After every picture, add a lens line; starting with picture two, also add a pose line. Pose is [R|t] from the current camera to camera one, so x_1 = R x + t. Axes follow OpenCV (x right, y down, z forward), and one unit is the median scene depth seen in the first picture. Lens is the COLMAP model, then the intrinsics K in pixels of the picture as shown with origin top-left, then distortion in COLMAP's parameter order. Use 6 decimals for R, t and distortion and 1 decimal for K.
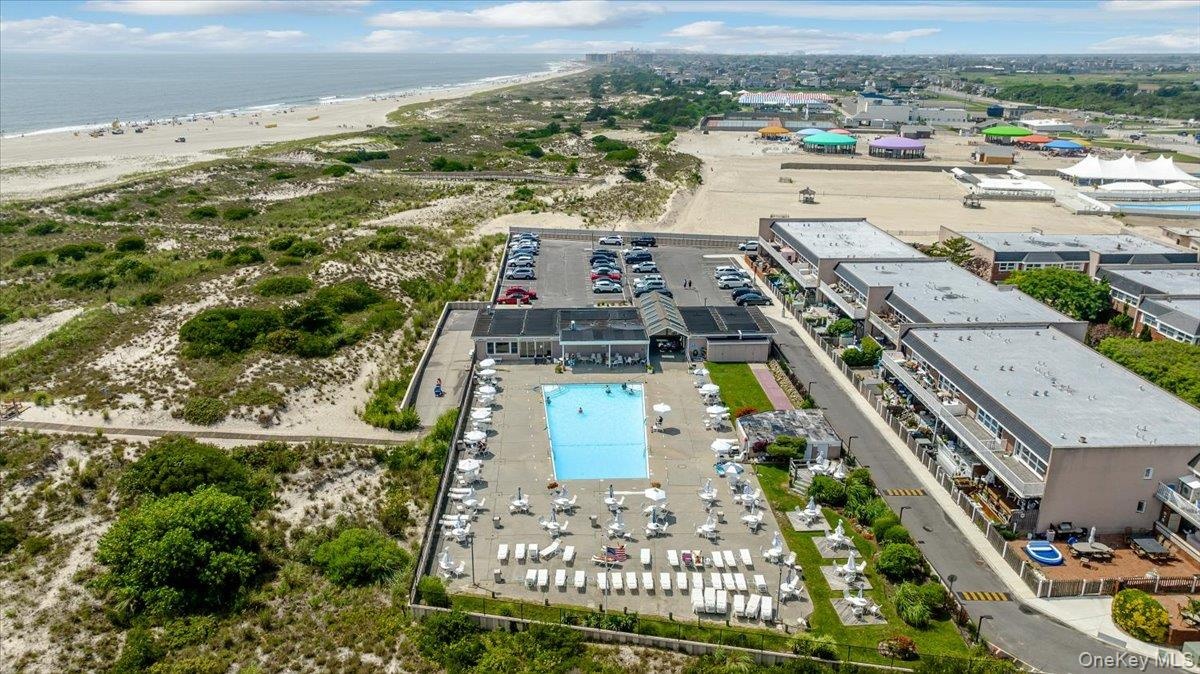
lens RADIAL K [[834.4, 0, 600.0], [0, 834.4, 337.0], [0, 0, 1]] dist [-0.021430, 0.000672]
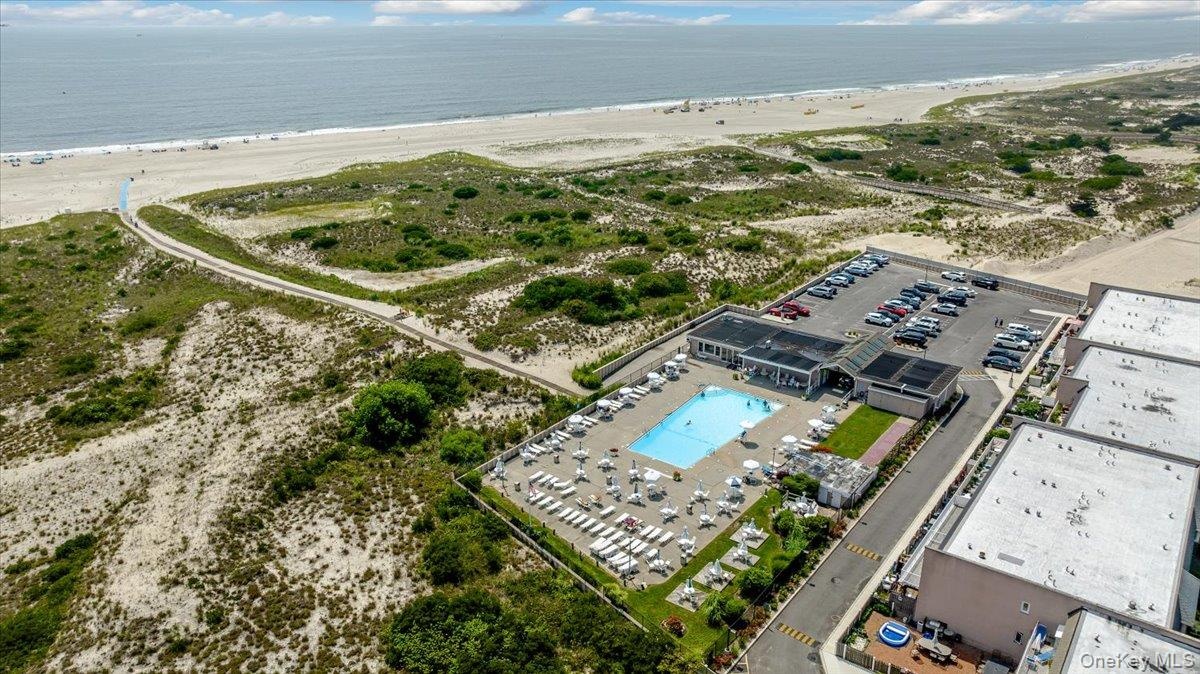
lens RADIAL K [[834.4, 0, 600.0], [0, 834.4, 337.0], [0, 0, 1]] dist [-0.021430, 0.000672]
pose [[0.770981, 0.220891, -0.597324, 0.551385], [-0.203219, 0.974220, 0.097967, -0.103306], [0.603565, 0.045857, 0.795994, -0.086428]]
